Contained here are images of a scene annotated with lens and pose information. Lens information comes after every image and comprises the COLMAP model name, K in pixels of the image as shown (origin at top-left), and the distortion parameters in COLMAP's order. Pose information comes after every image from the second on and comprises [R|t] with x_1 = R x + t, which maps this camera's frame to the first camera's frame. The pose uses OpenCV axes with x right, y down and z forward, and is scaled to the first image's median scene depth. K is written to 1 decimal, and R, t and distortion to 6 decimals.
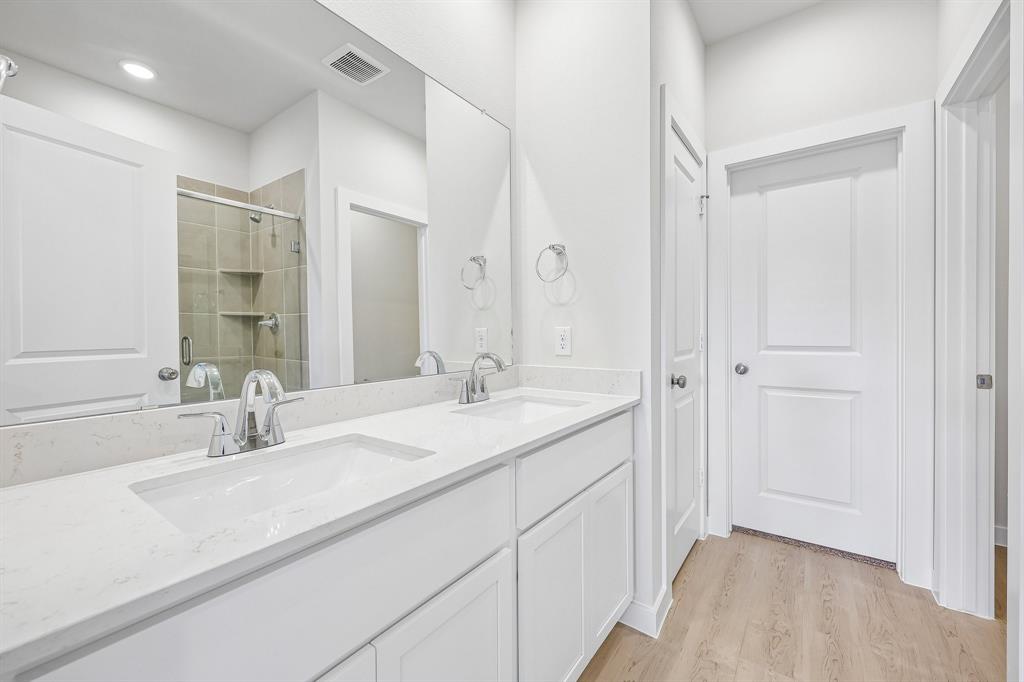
lens RADIAL K [[417.8, 0, 506.4], [0, 417.8, 332.3], [0, 0, 1]] dist [0.001507, -0.000589]
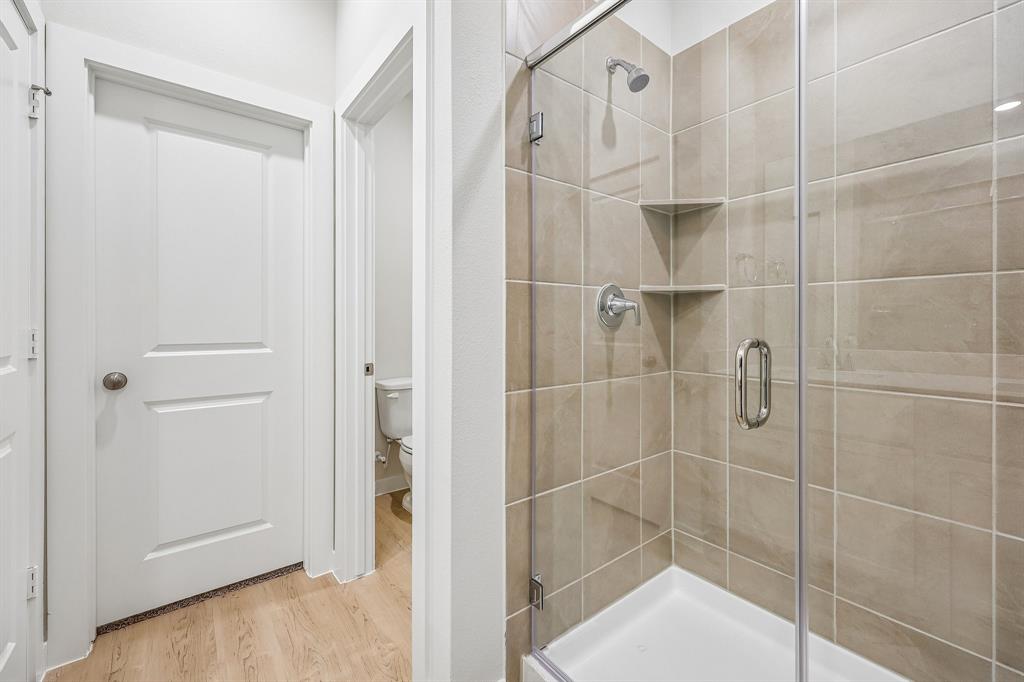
lens RADIAL K [[417.8, 0, 510.2], [0, 417.8, 330.3], [0, 0, 1]] dist [0.001507, -0.000589]
pose [[0.268954, 0.007298, 0.963125, 0.110023], [0.005037, 0.999947, -0.008984, 0.019106], [-0.963140, 0.007267, 0.268903, 0.258556]]
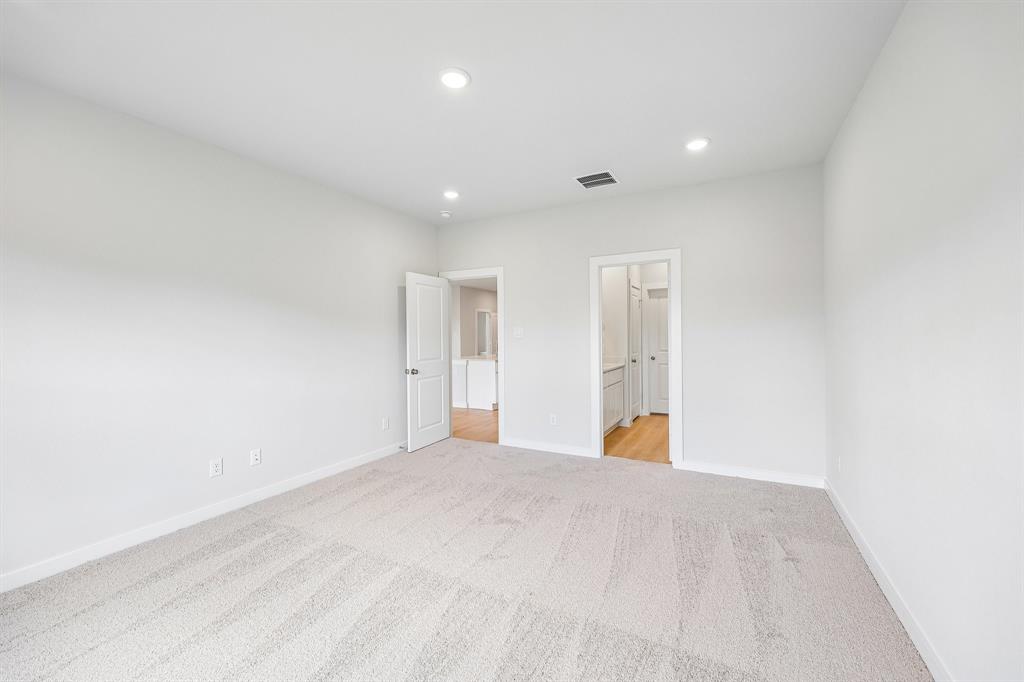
lens RADIAL K [[417.8, 0, 516.3], [0, 417.8, 340.4], [0, 0, 1]] dist [0.001507, -0.000589]
pose [[0.987083, -0.001667, 0.160203, -1.013957], [0.003246, 0.999949, -0.009593, -0.013744], [-0.160179, 0.009989, 0.987037, -2.070243]]
